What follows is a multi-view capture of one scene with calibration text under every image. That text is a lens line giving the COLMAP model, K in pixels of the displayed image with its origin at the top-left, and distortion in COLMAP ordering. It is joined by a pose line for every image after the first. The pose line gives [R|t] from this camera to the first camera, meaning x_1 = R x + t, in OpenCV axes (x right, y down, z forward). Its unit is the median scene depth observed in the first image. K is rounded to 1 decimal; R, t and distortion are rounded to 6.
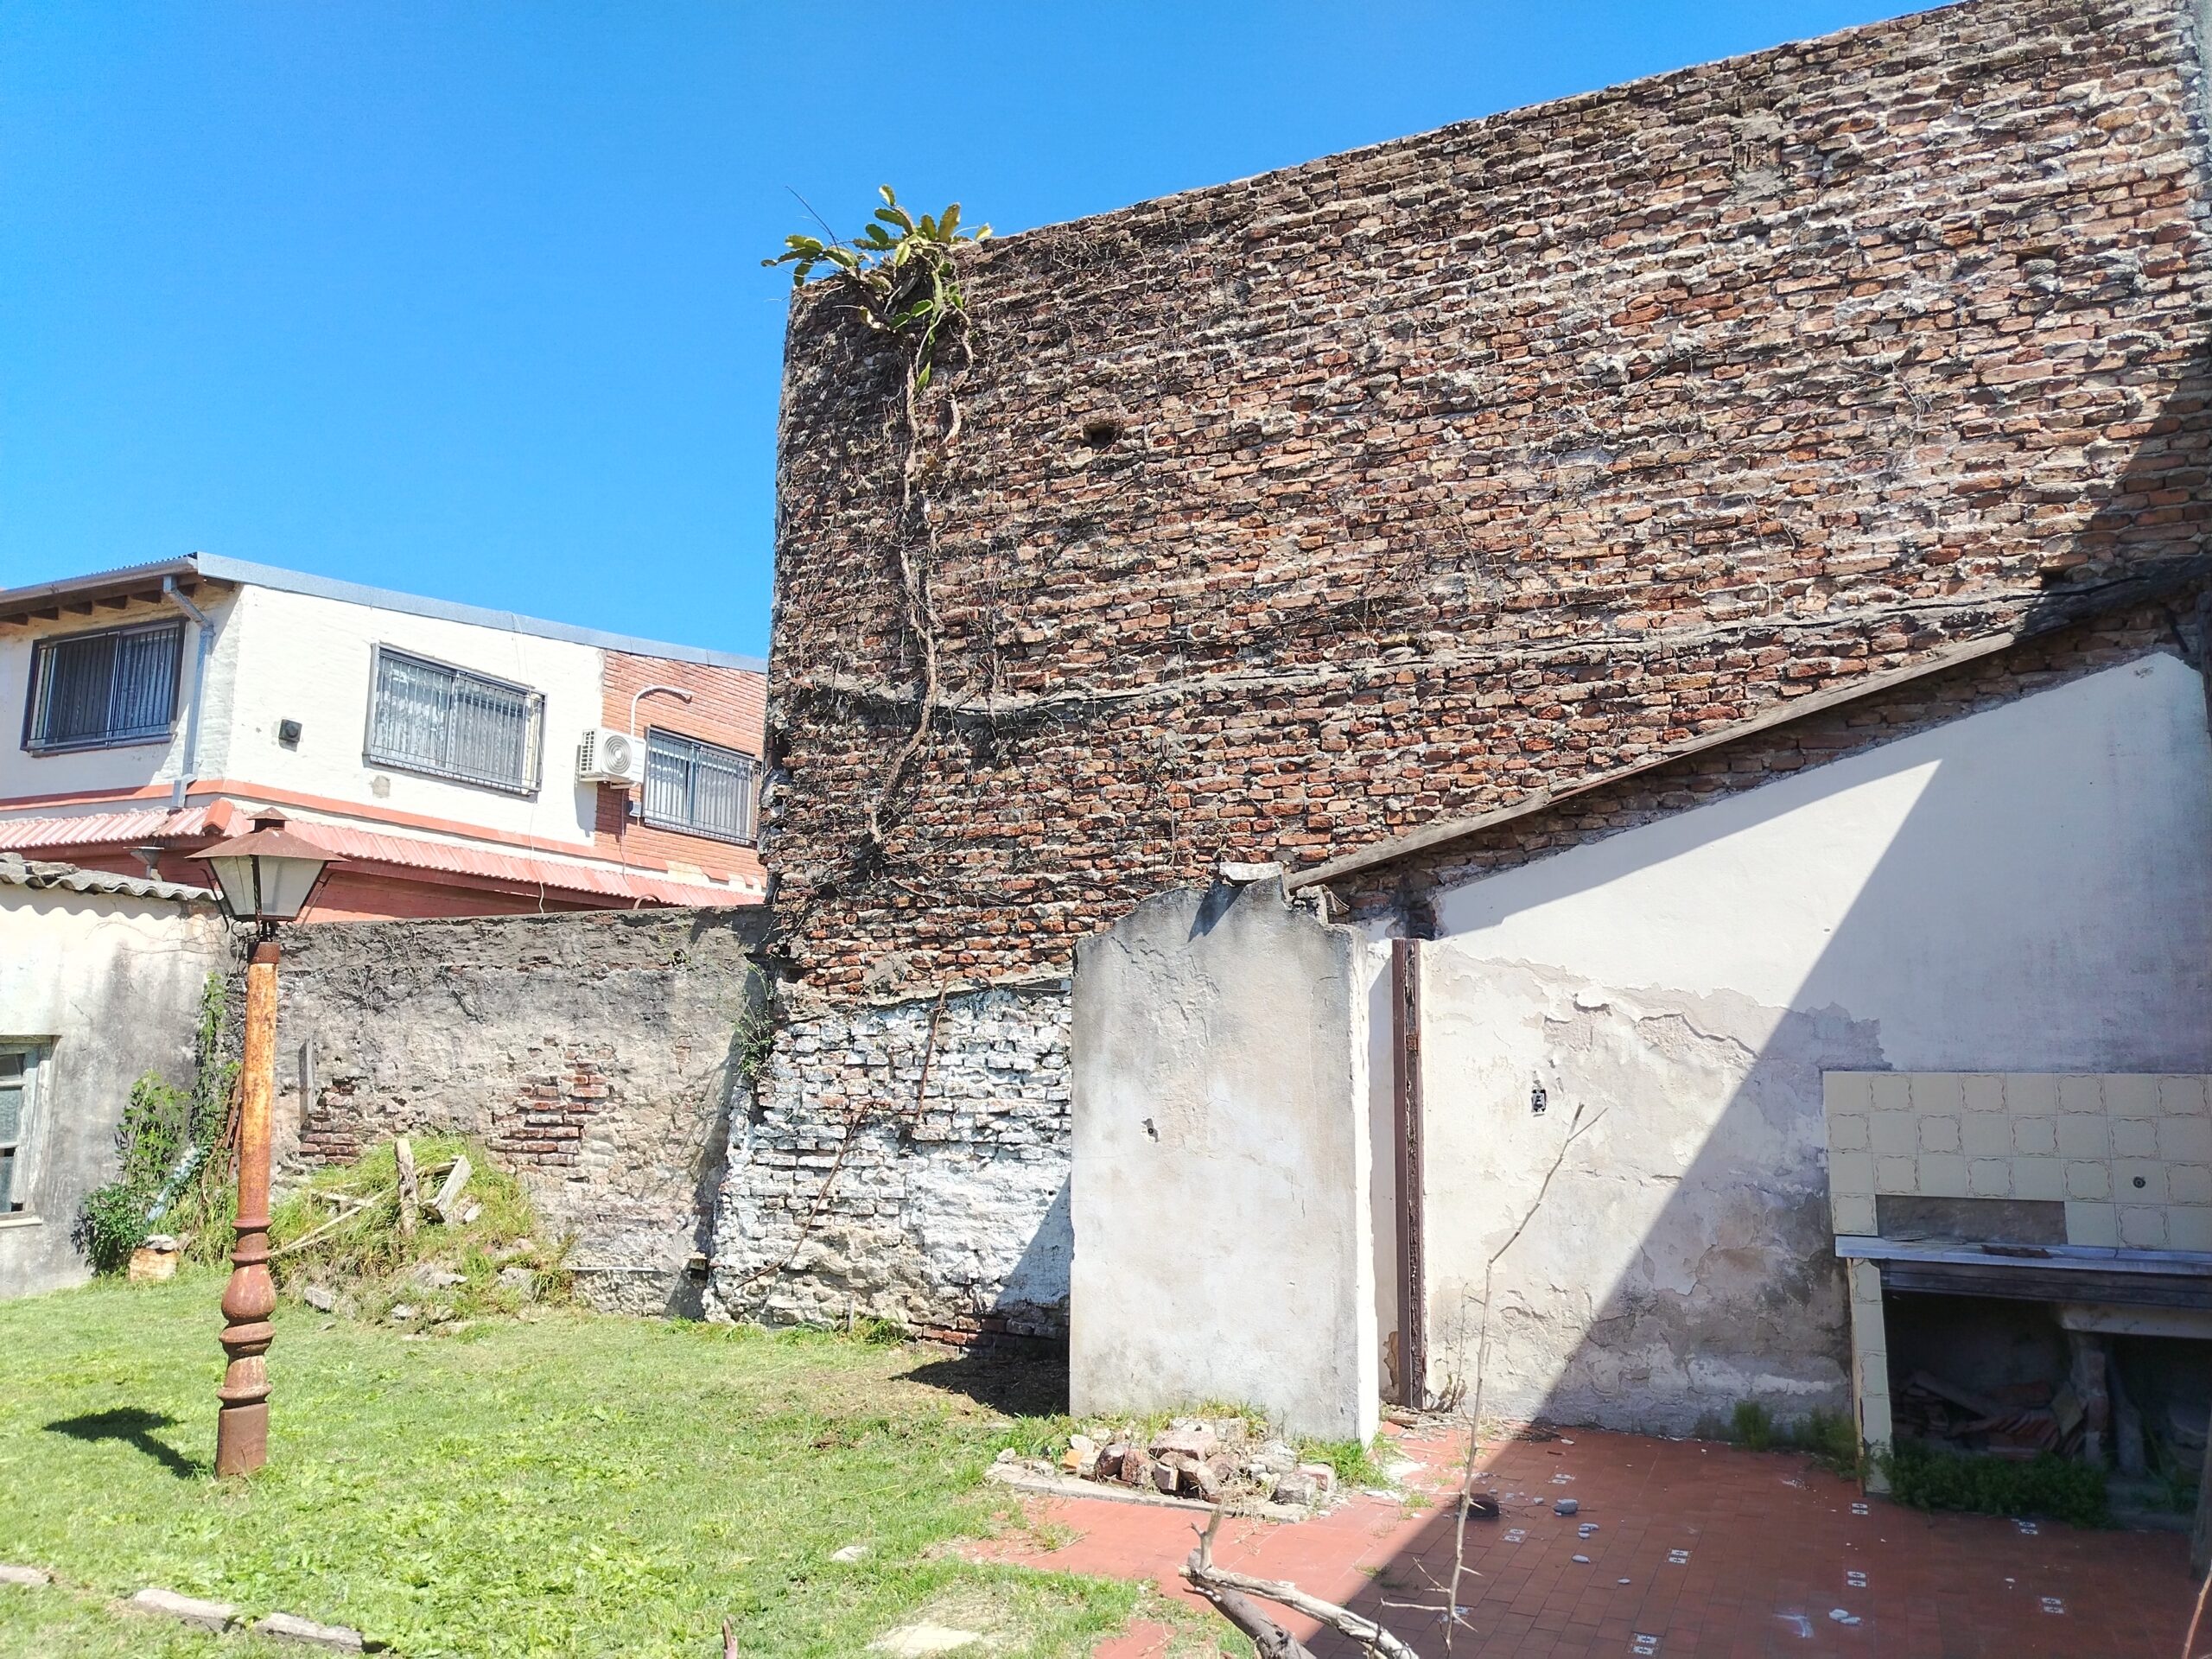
lens RADIAL K [[1532.8, 0, 1106.7], [0, 1532.8, 822.9], [0, 0, 1]] dist [0.048689, -0.062453]
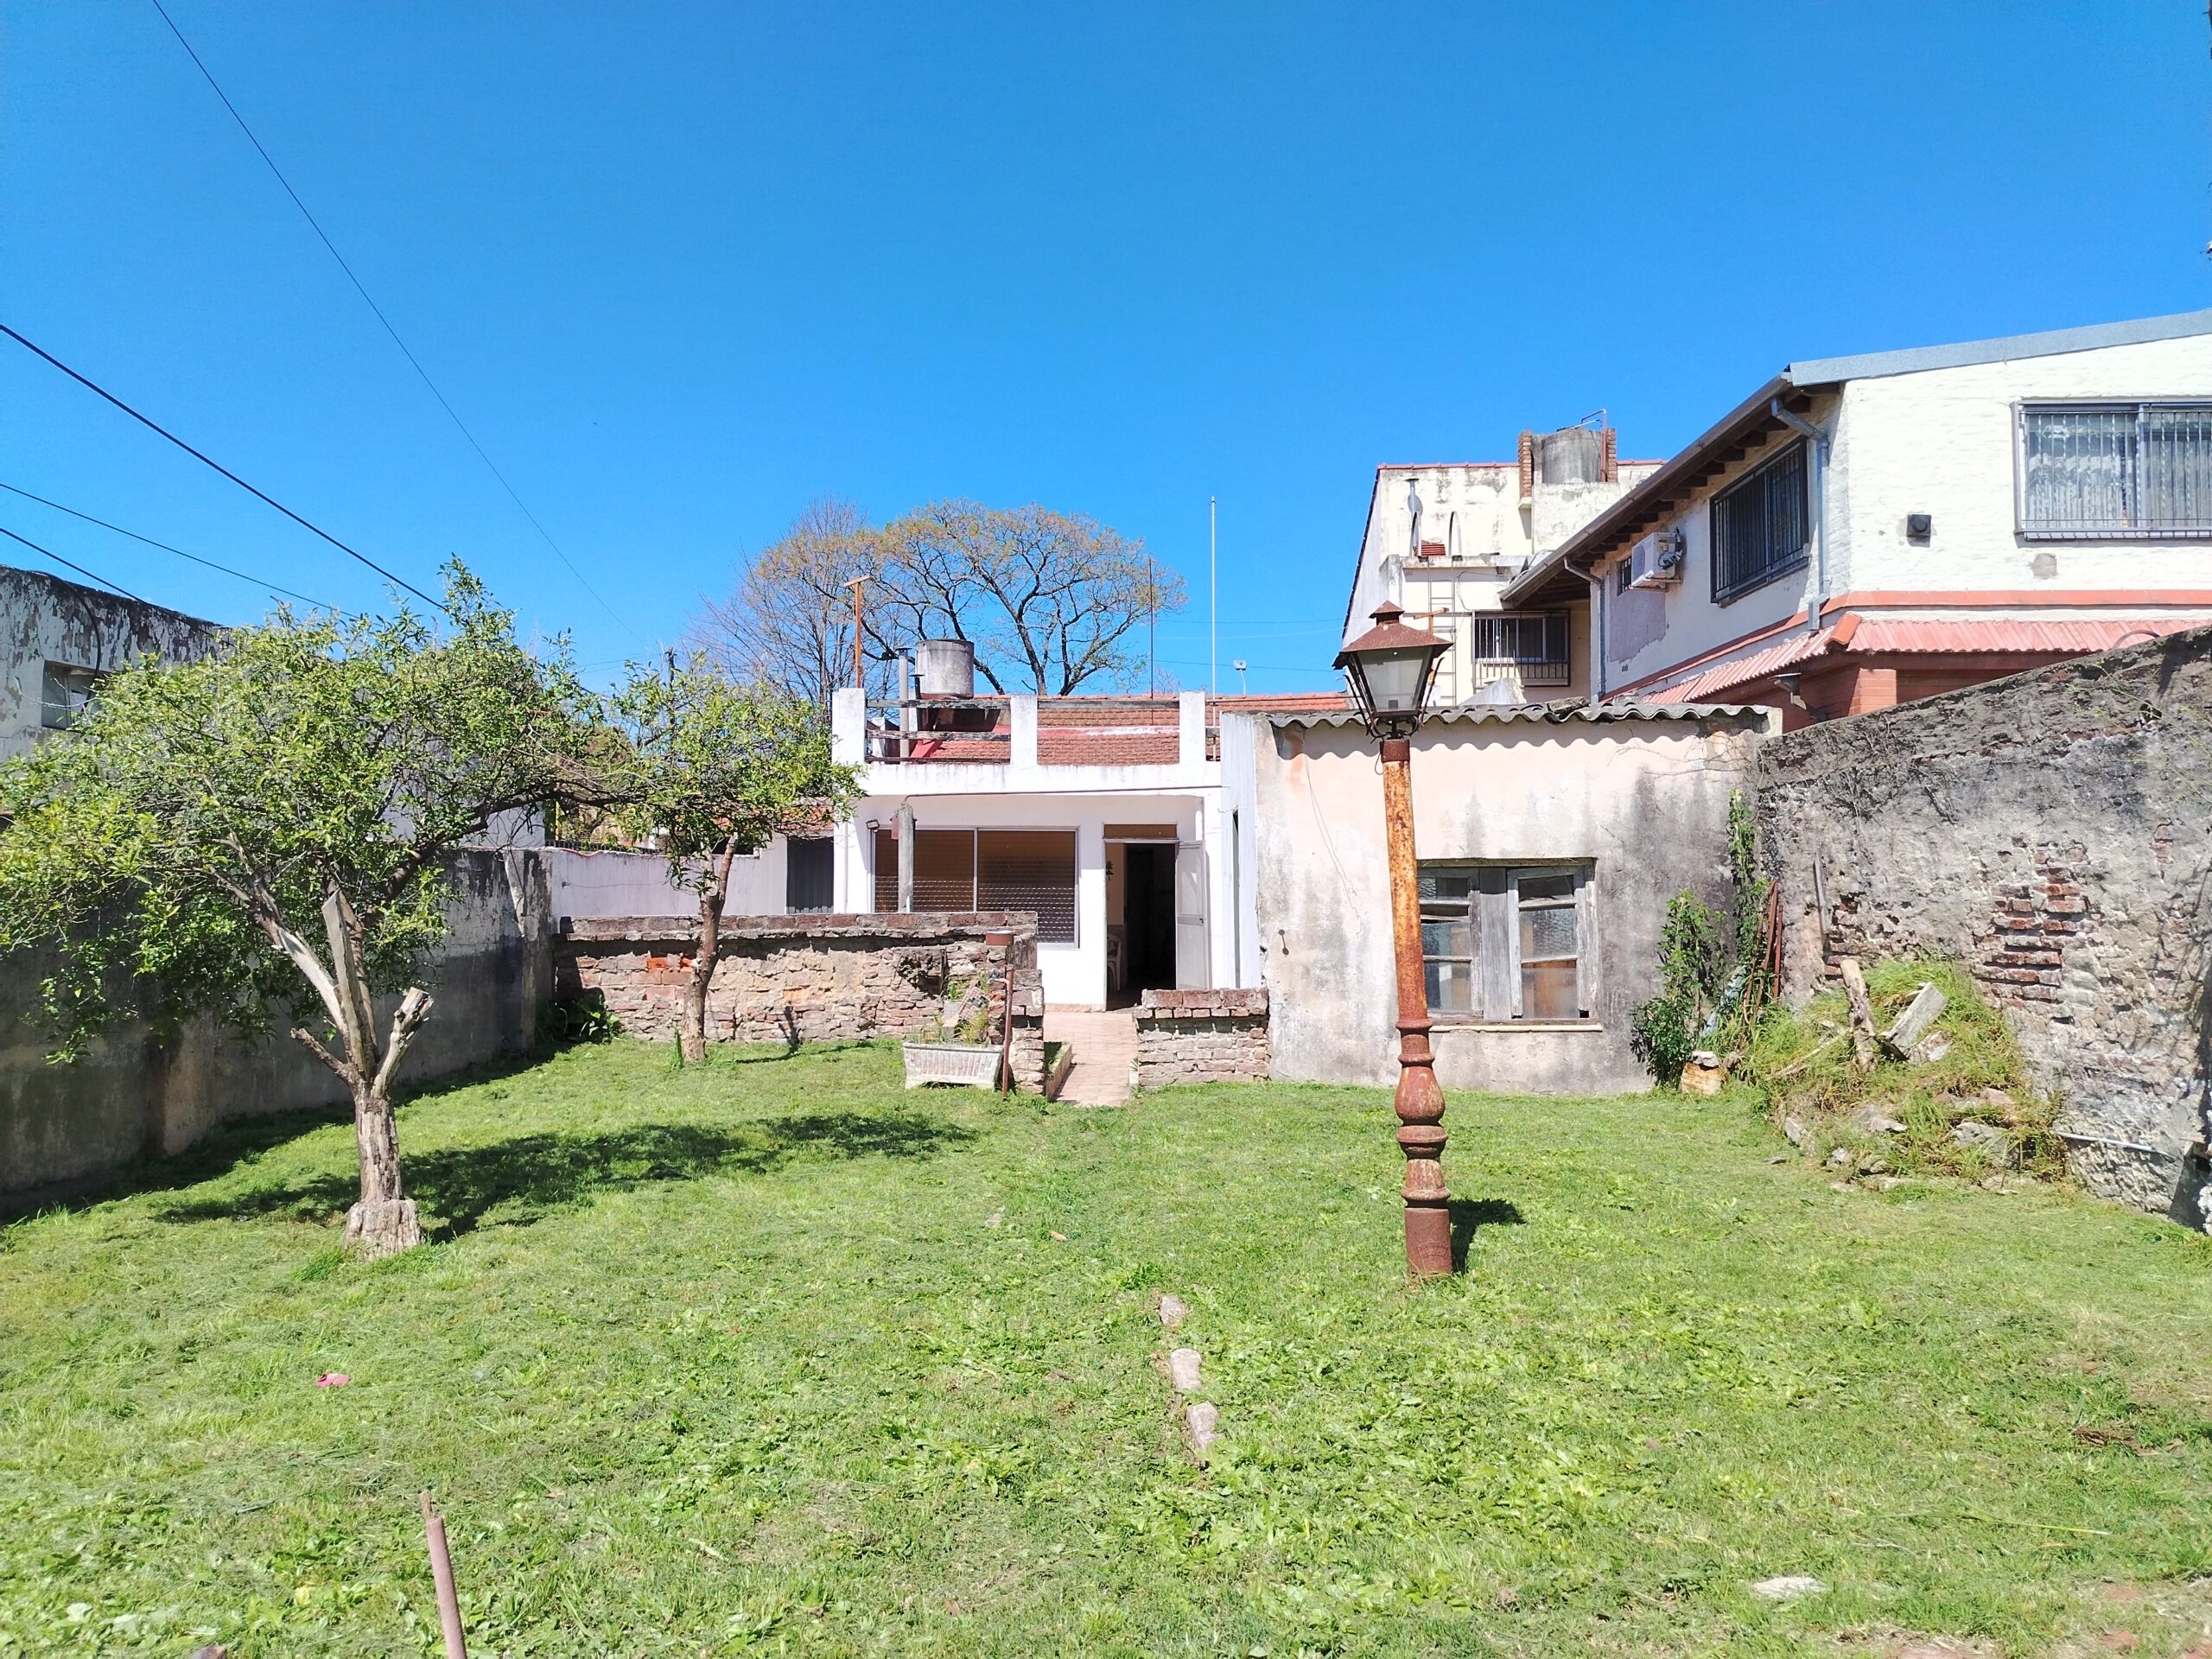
lens RADIAL K [[1532.8, 0, 1096.7], [0, 1532.8, 831.1], [0, 0, 1]] dist [0.048689, -0.062453]
pose [[0.397693, -0.052195, -0.916033, 0.185153], [0.148516, 0.988877, 0.008132, 0.070077], [0.905419, -0.139279, 0.401021, 0.311770]]
